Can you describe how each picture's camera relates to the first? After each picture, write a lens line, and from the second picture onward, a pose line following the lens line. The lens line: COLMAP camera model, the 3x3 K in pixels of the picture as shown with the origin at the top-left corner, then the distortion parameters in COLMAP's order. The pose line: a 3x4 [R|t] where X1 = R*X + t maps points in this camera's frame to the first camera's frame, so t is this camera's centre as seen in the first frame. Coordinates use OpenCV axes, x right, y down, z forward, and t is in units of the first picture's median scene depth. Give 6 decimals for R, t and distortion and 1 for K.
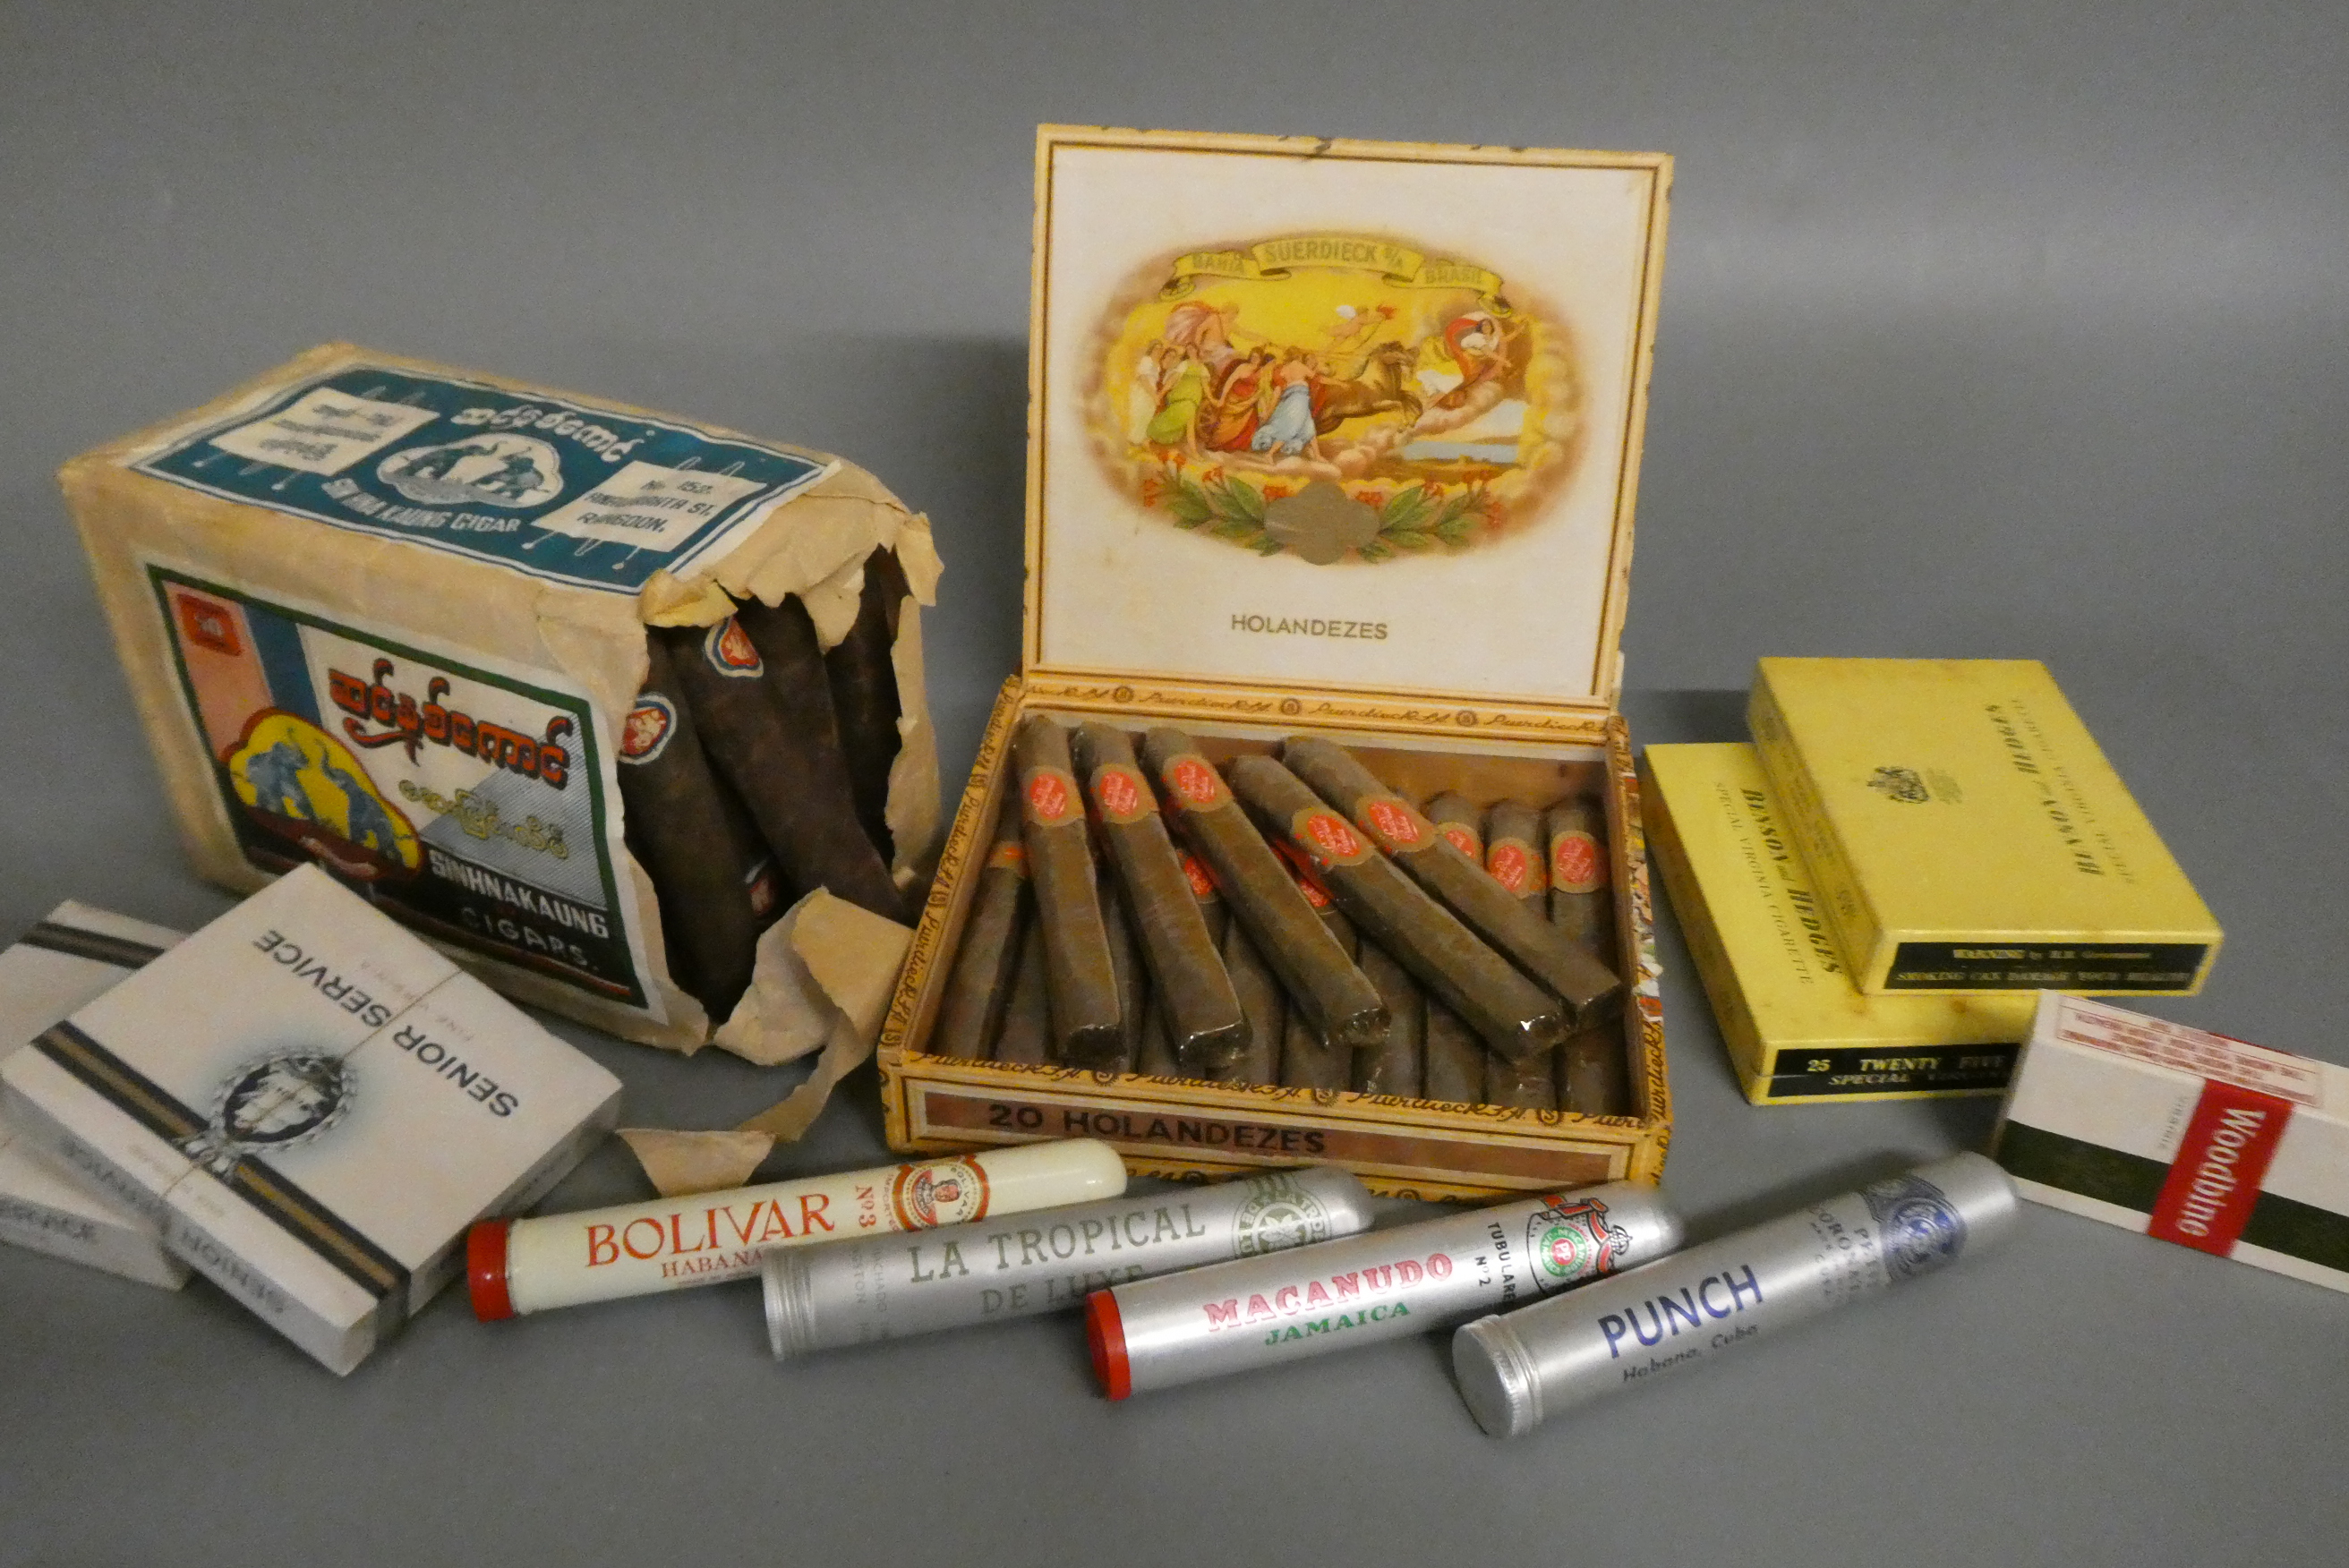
lens RADIAL K [[1879.2, 0, 1196.5], [0, 1879.2, 809.7], [0, 0, 1]] dist [-0.001501, -0.002701]
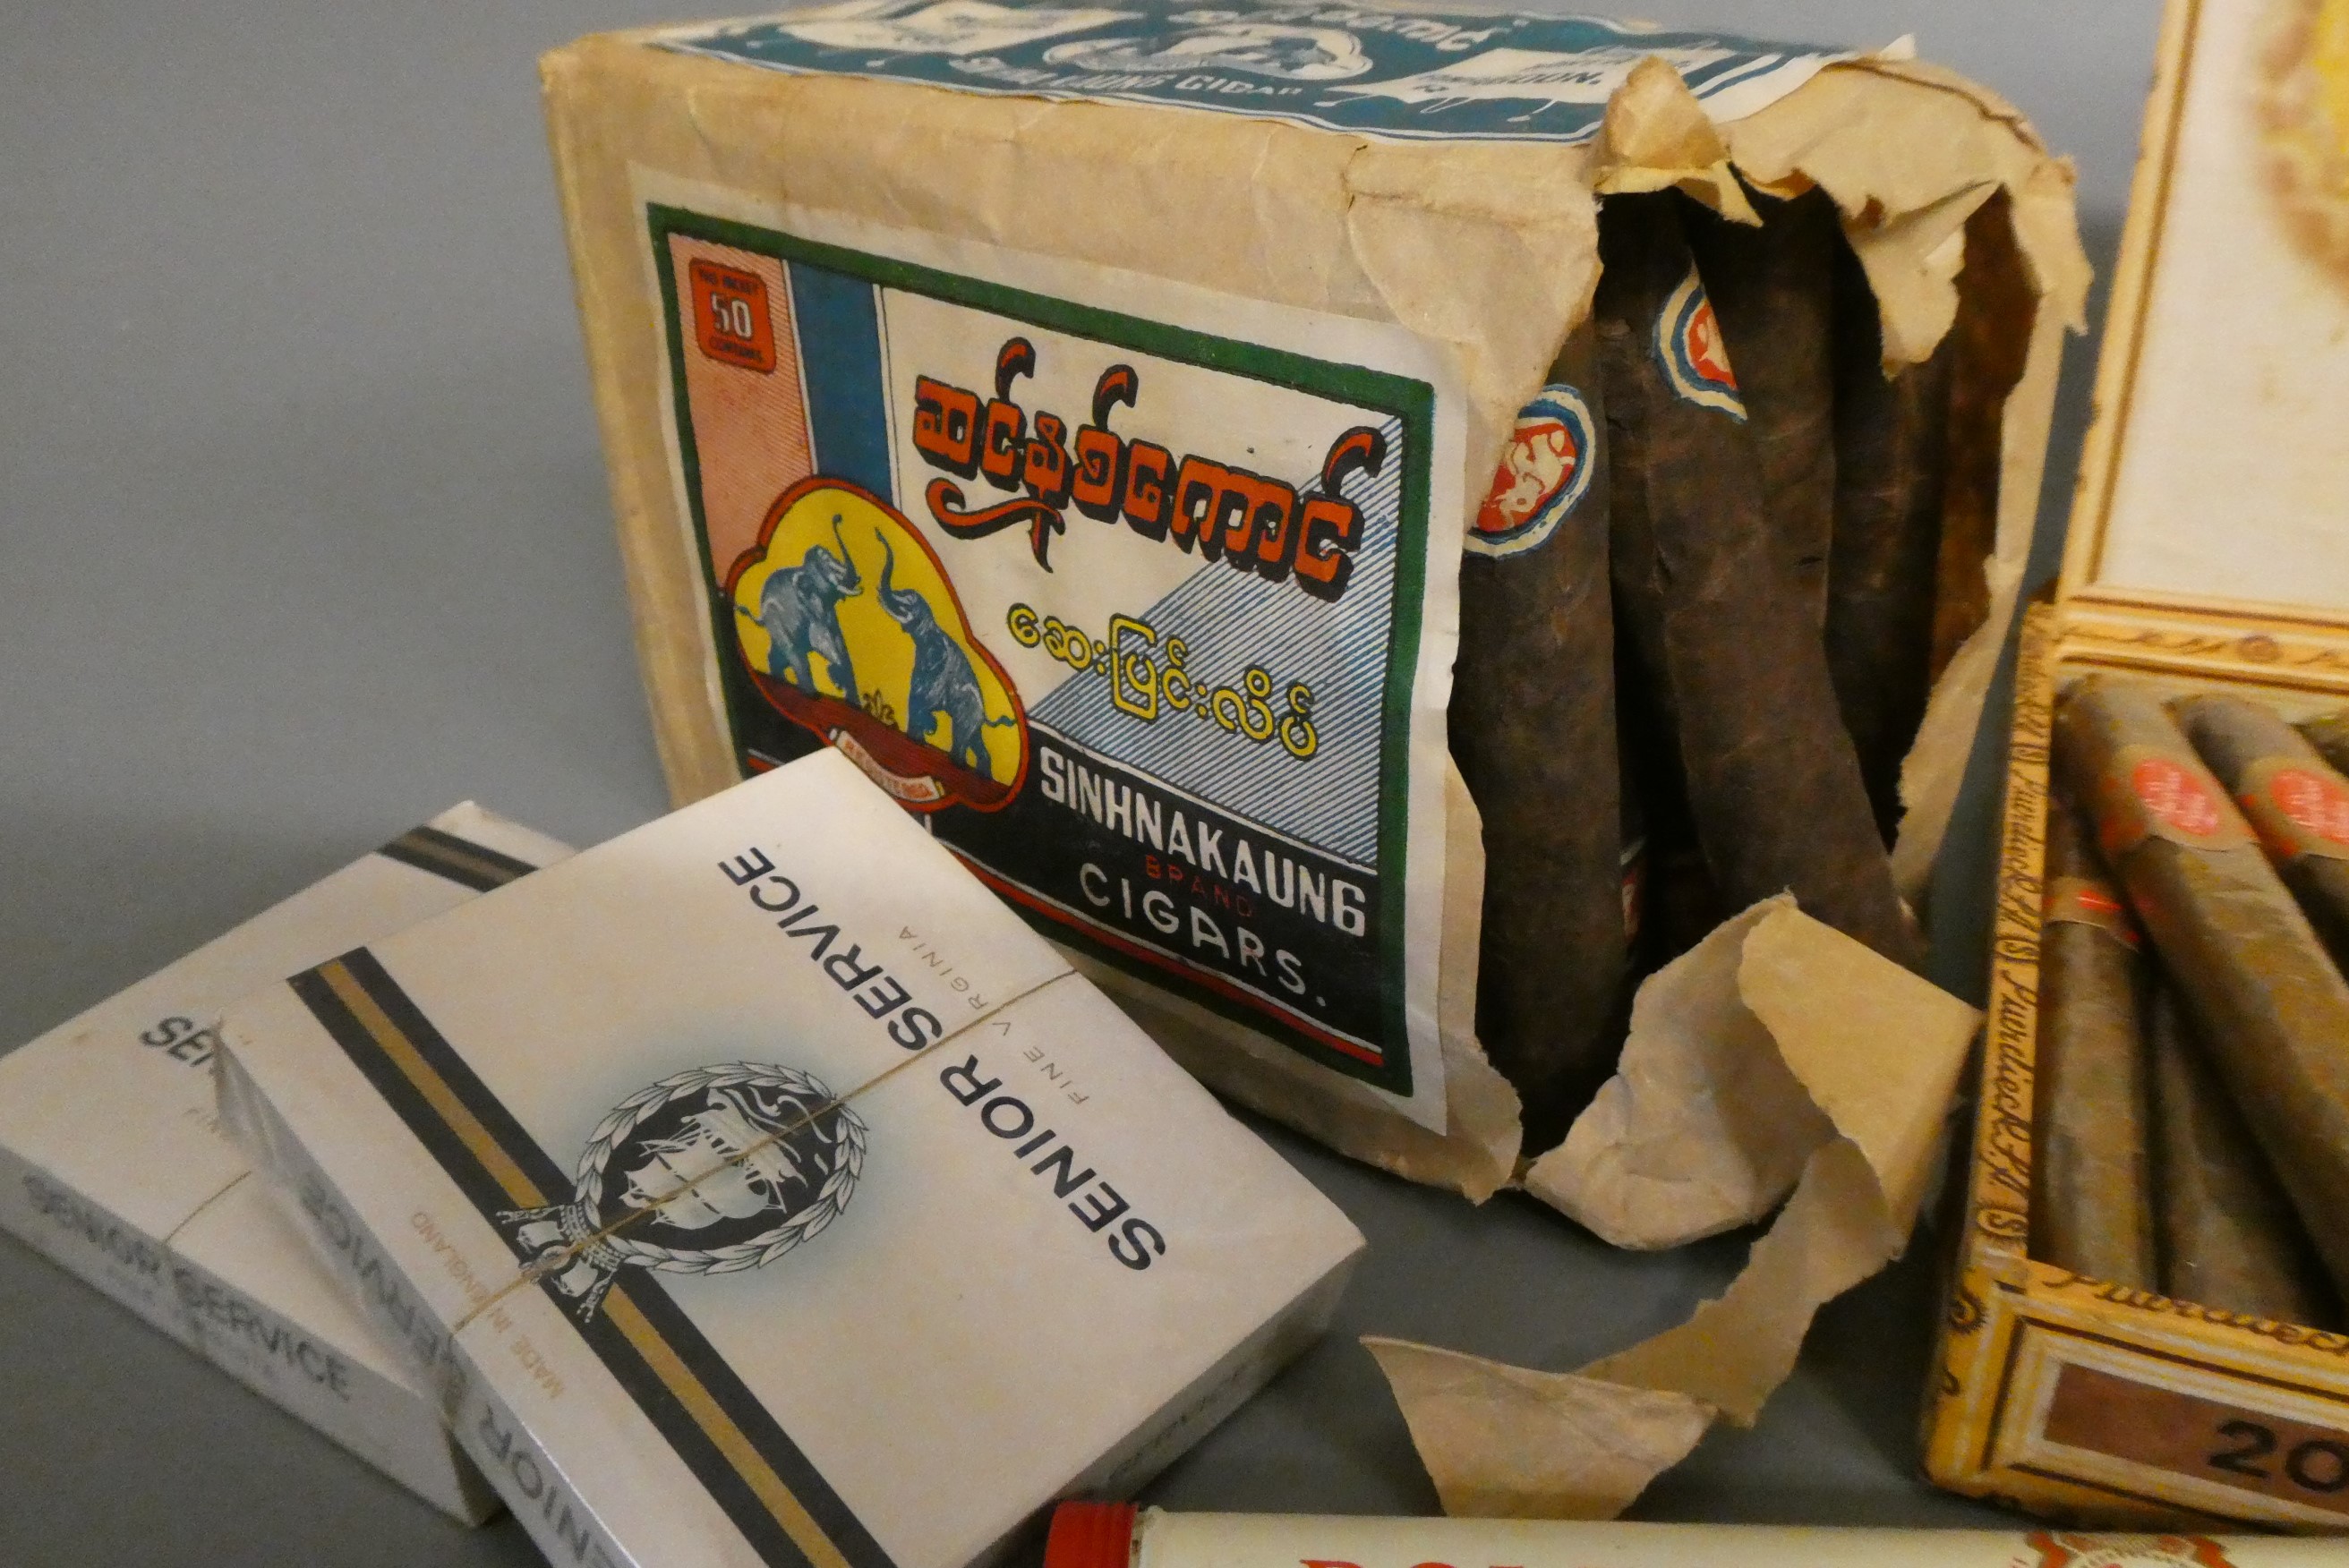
lens RADIAL K [[1932.9, 0, 1174.5], [0, 1932.9, 784.0], [0, 0, 1]] dist [0.005803, 0.001277]
pose [[0.957190, 0.083919, -0.277030, -0.224060], [-0.116951, 0.987579, -0.104928, 0.088316], [0.264783, 0.132835, 0.955115, 0.496878]]
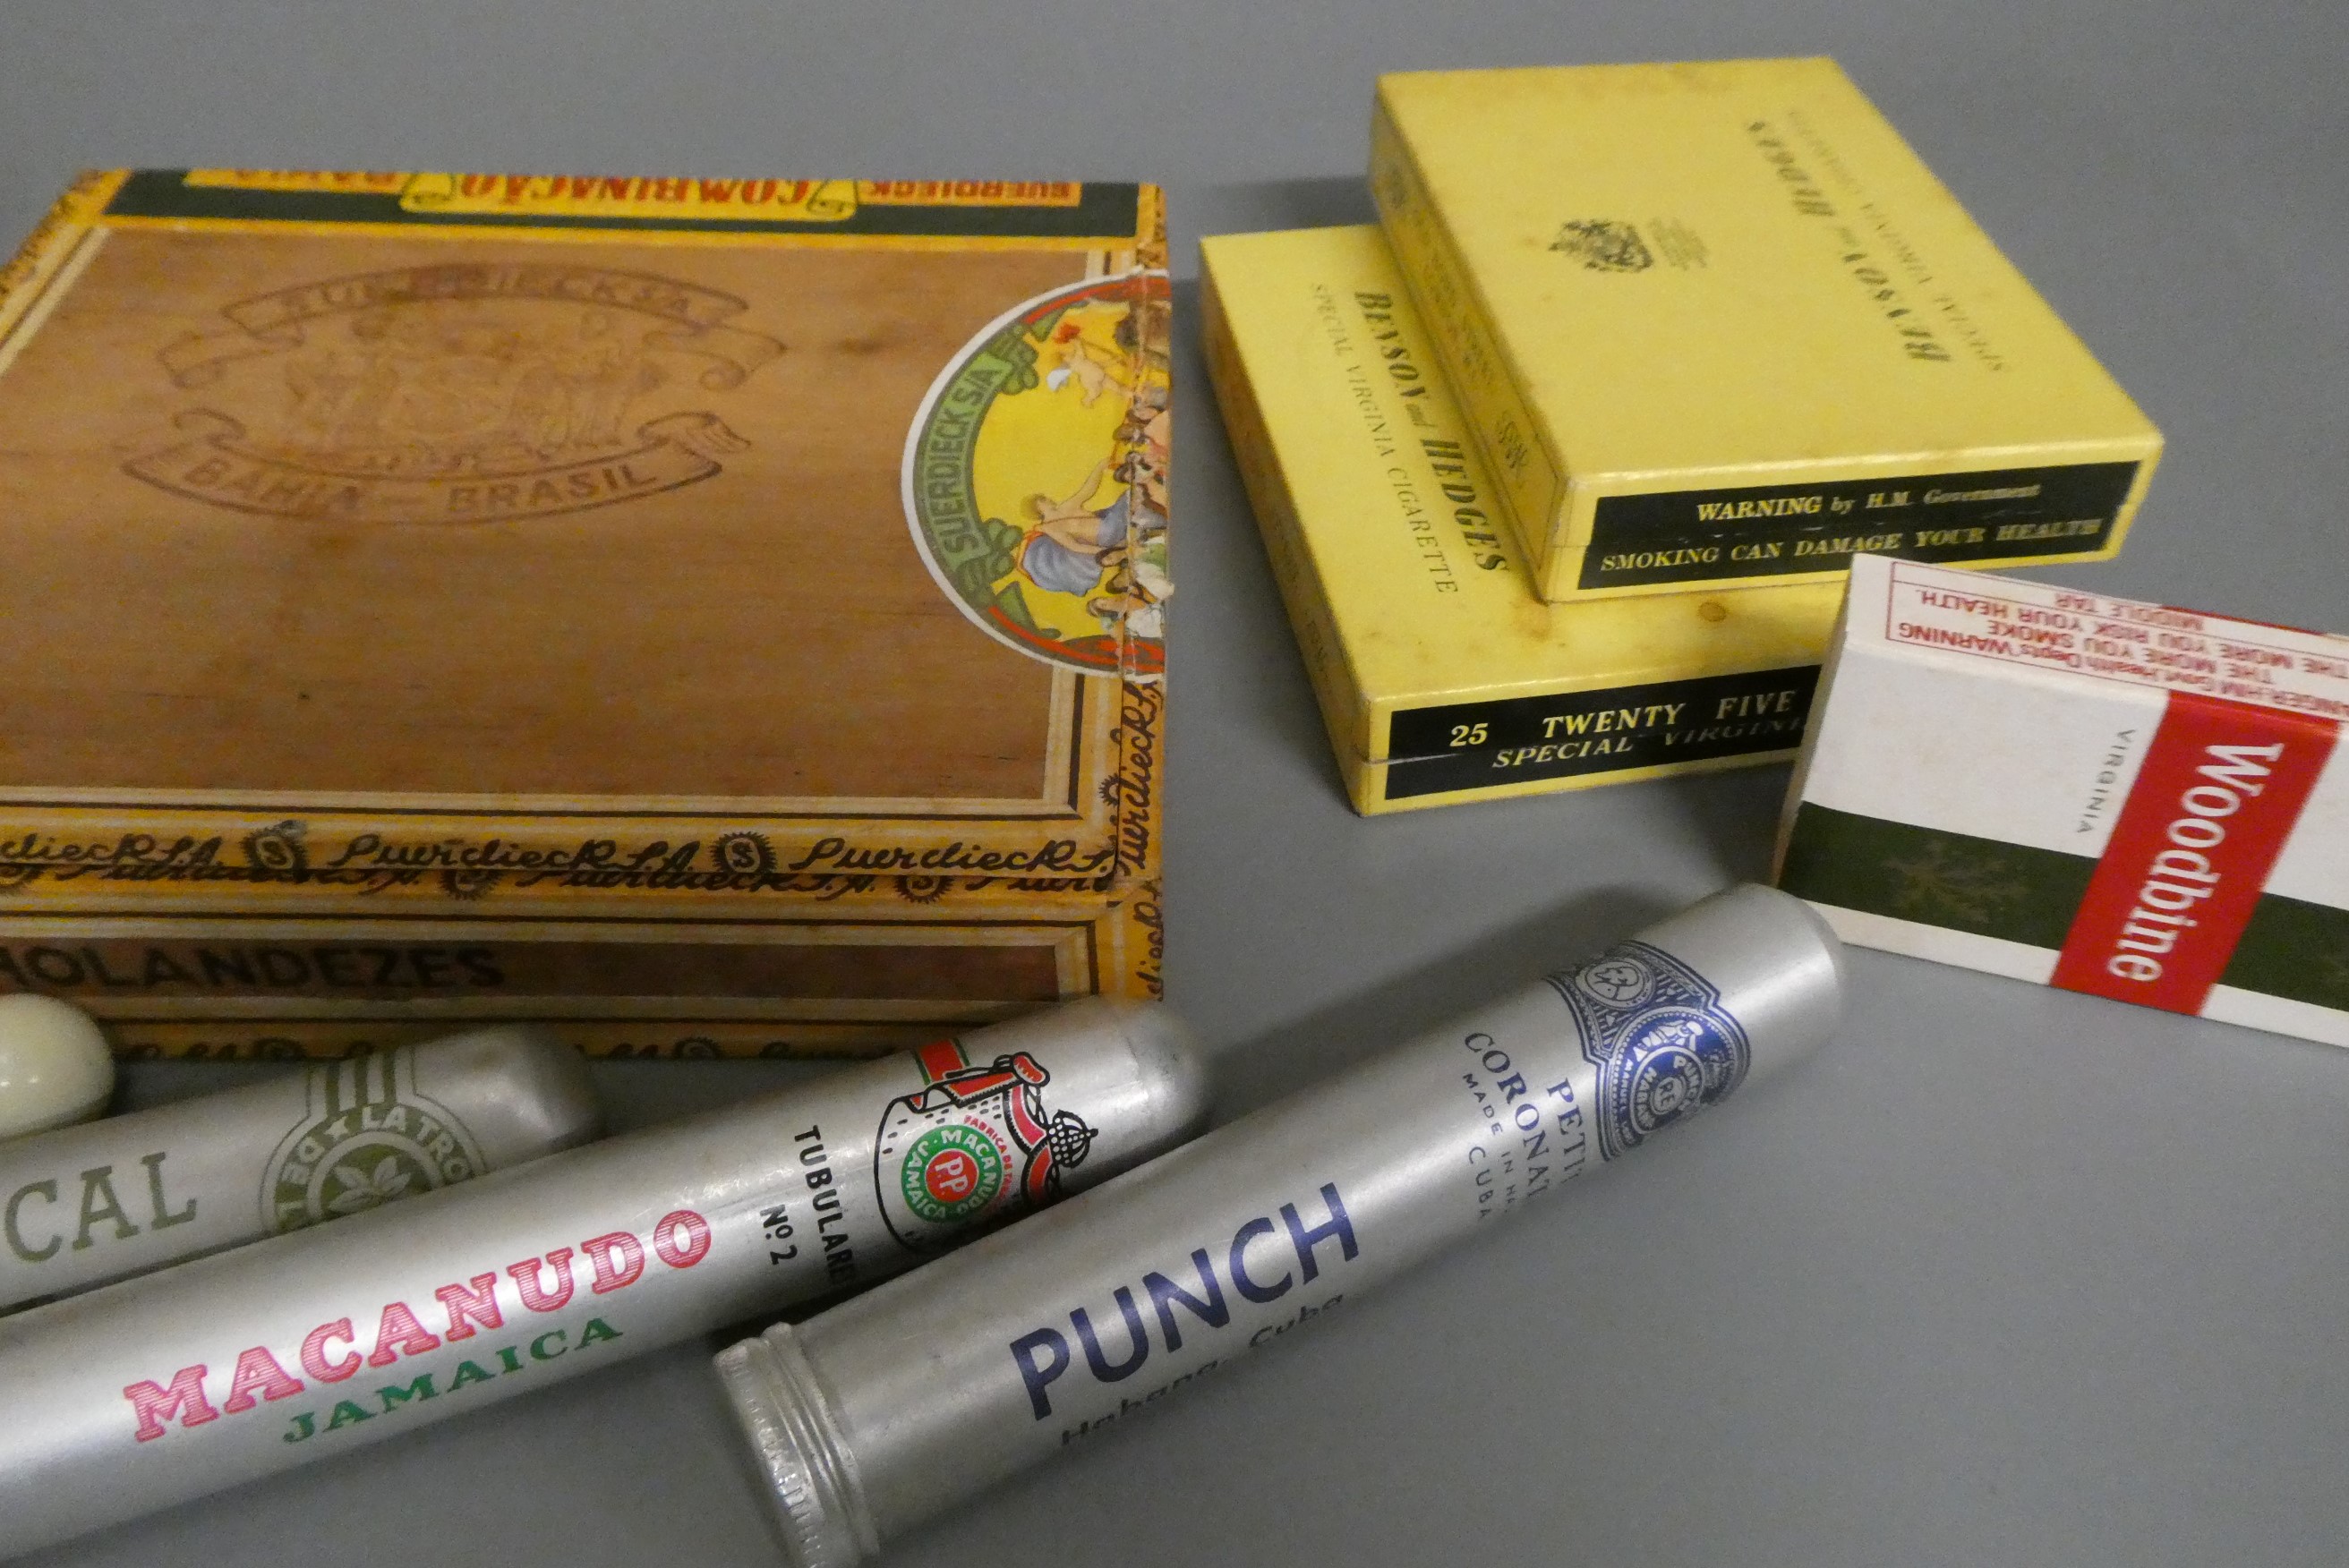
lens RADIAL K [[1932.9, 0, 1174.5], [0, 1932.9, 784.0], [0, 0, 1]] dist [0.005803, 0.001277]
pose [[0.992382, -0.086296, 0.087921, 0.201910], [0.074889, 0.989241, 0.125674, 0.075482], [-0.097821, -0.118133, 0.988168, 0.463405]]
